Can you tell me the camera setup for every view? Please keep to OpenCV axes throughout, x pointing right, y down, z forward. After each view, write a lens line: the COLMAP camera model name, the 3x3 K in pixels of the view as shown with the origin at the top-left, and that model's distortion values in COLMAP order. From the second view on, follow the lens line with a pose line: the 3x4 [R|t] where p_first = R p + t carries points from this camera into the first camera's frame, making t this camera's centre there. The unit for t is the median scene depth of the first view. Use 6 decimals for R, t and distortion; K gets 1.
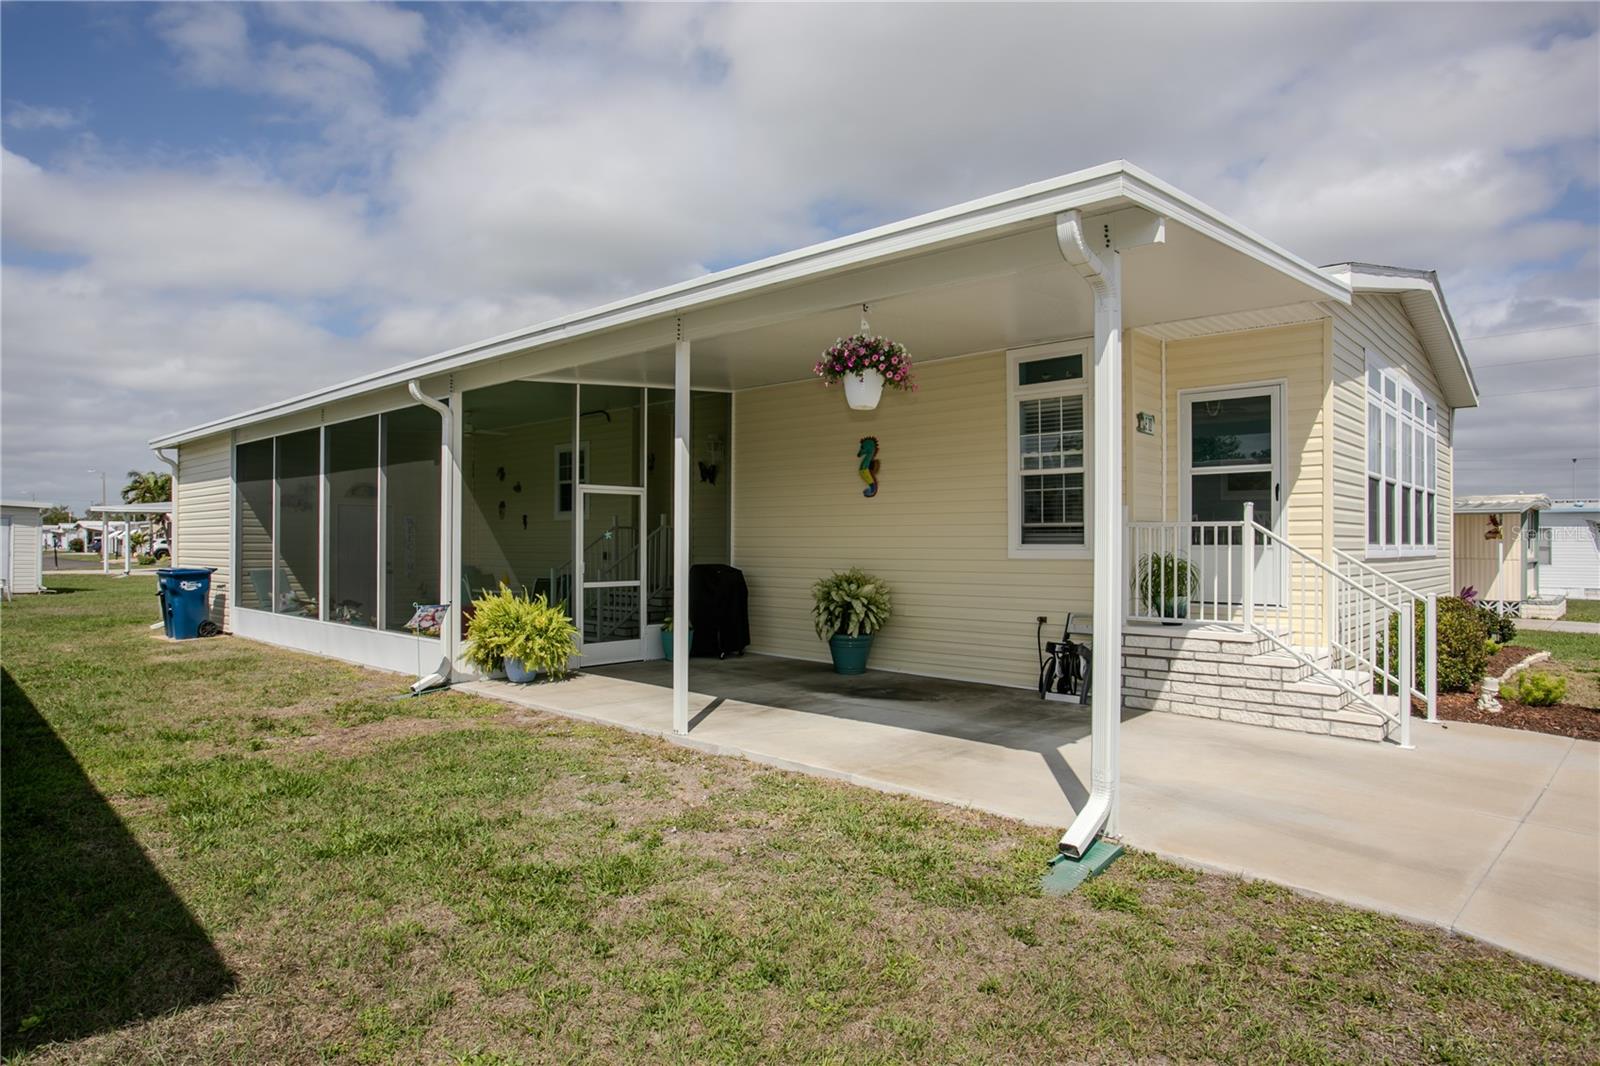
lens RADIAL K [[945.9, 0, 792.8], [0, 945.9, 538.4], [0, 0, 1]] dist [-0.036778, 0.012903]
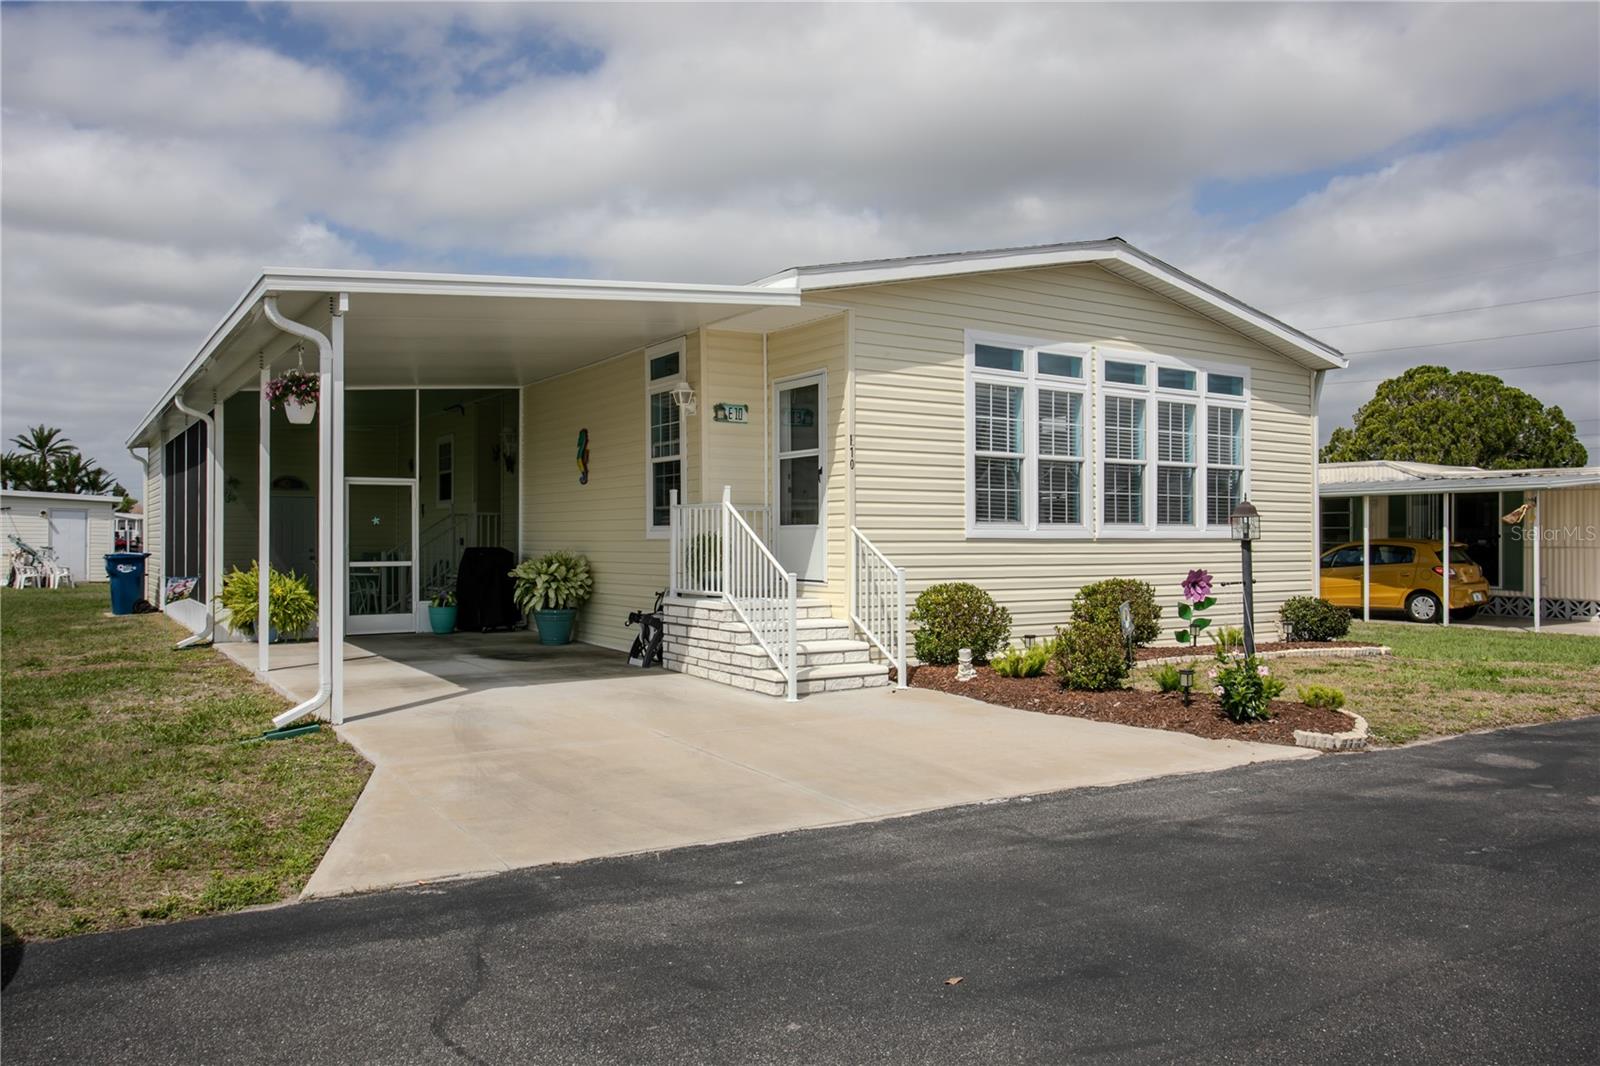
lens RADIAL K [[1170.7, 0, 799.1], [0, 1170.7, 541.3], [0, 0, 1]] dist [-0.016141, 0.006003]
pose [[0.966754, -0.002260, -0.255699, 0.786069], [0.004171, 0.999967, 0.006933, 0.015961], [0.255675, -0.007769, 0.966732, -0.278768]]
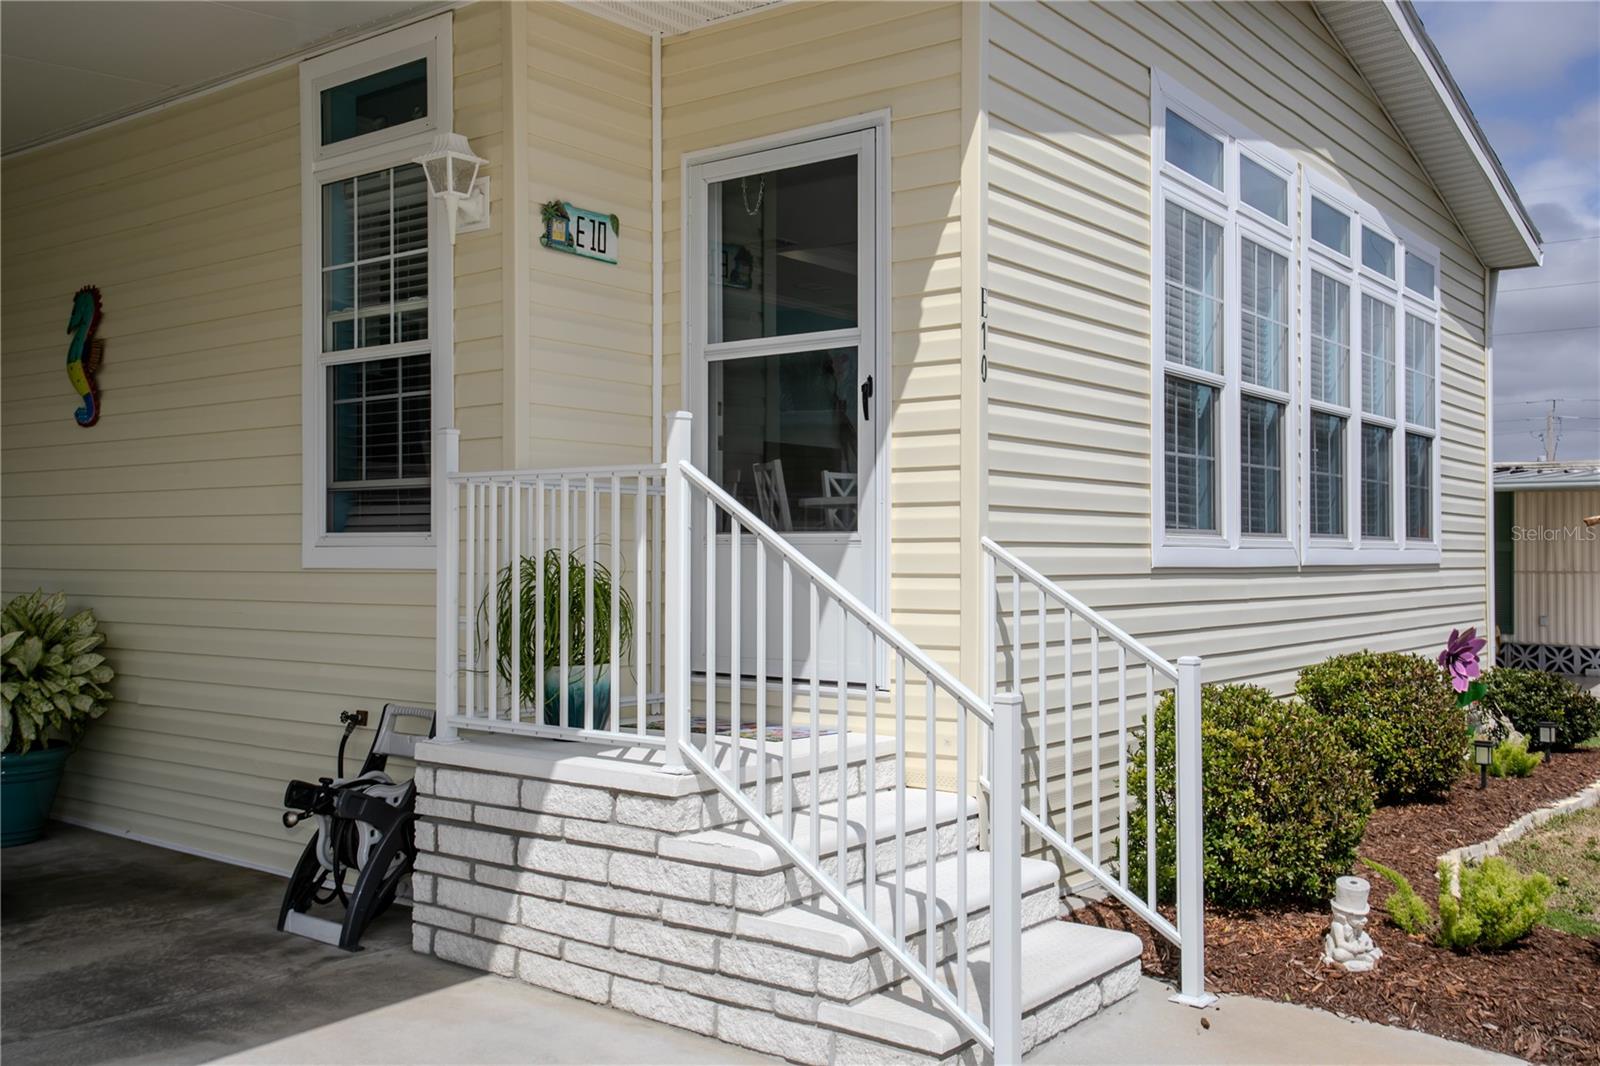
lens RADIAL K [[1492.8, 0, 795.9], [0, 1492.8, 530.5], [0, 0, 1]] dist [0.002756, 0.000000]
pose [[0.996595, 0.001011, 0.082445, 0.409724], [-0.000258, 0.999958, -0.009153, 0.011336], [-0.082451, 0.009100, 0.996554, 0.353955]]
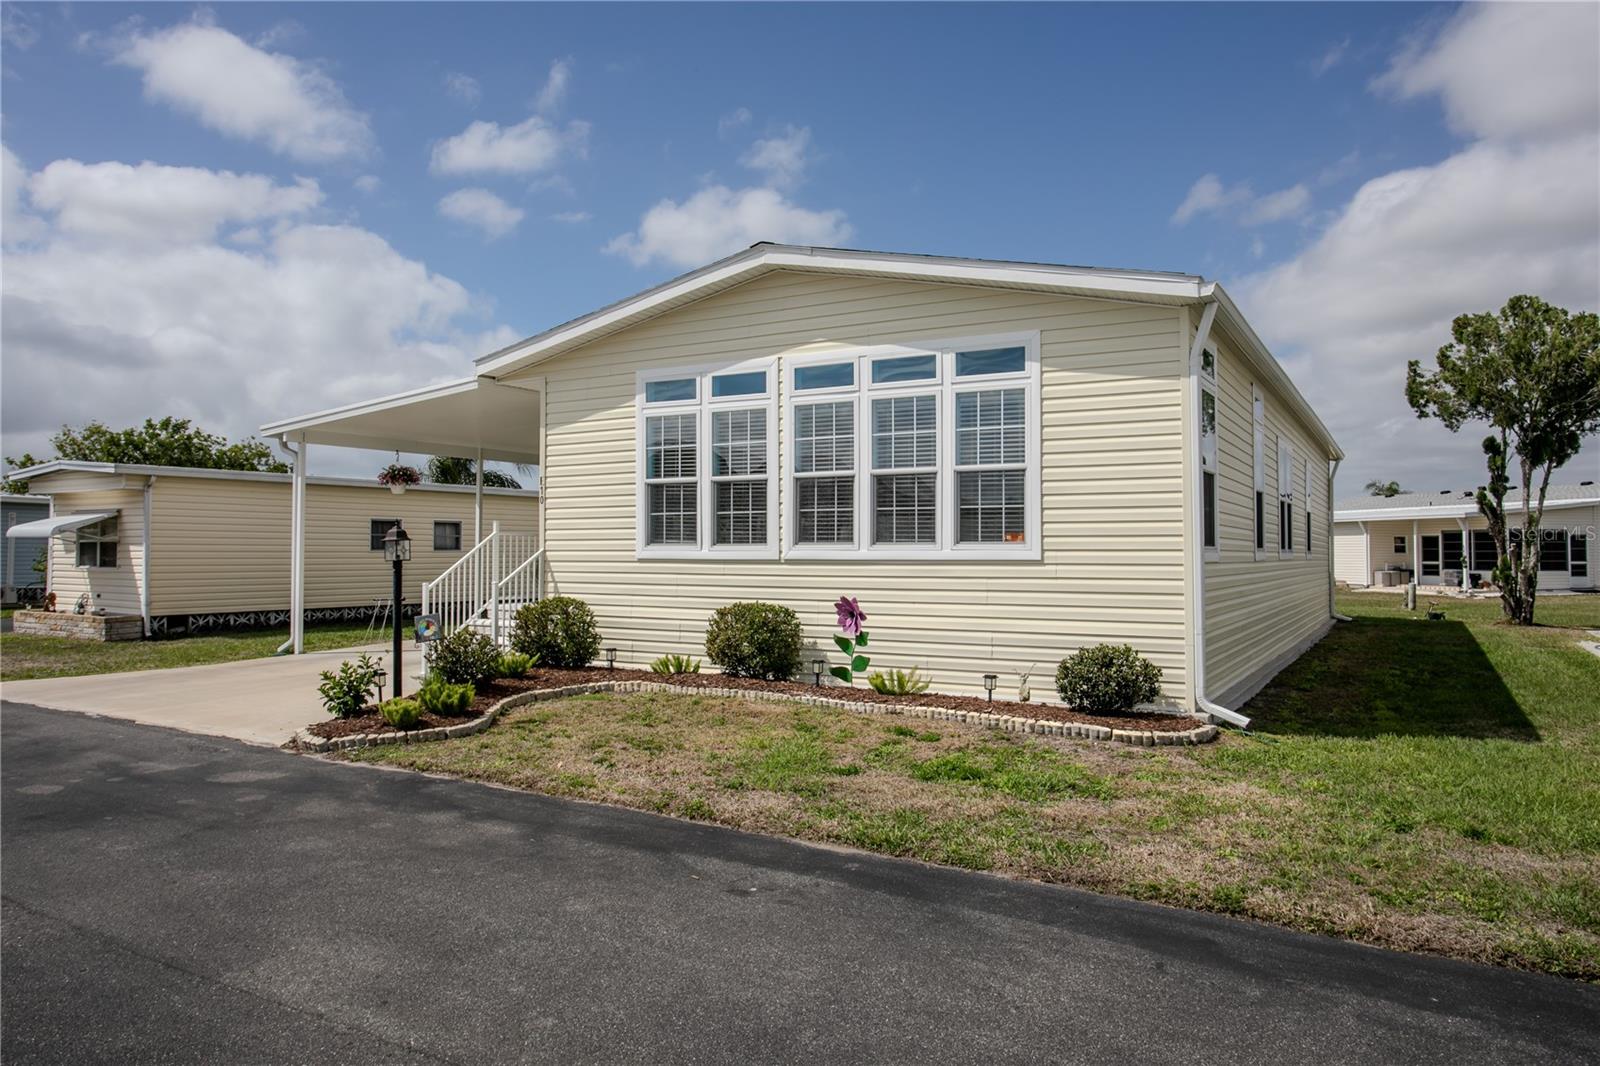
lens RADIAL K [[1051.8, 0, 797.4], [0, 1051.8, 528.3], [0, 0, 1]] dist [-0.017853, 0.003905]
pose [[0.214918, -0.029424, -0.976189, 1.947227], [0.003176, 0.999562, -0.029430, 0.023549], [0.976627, 0.003224, 0.214917, 0.944851]]
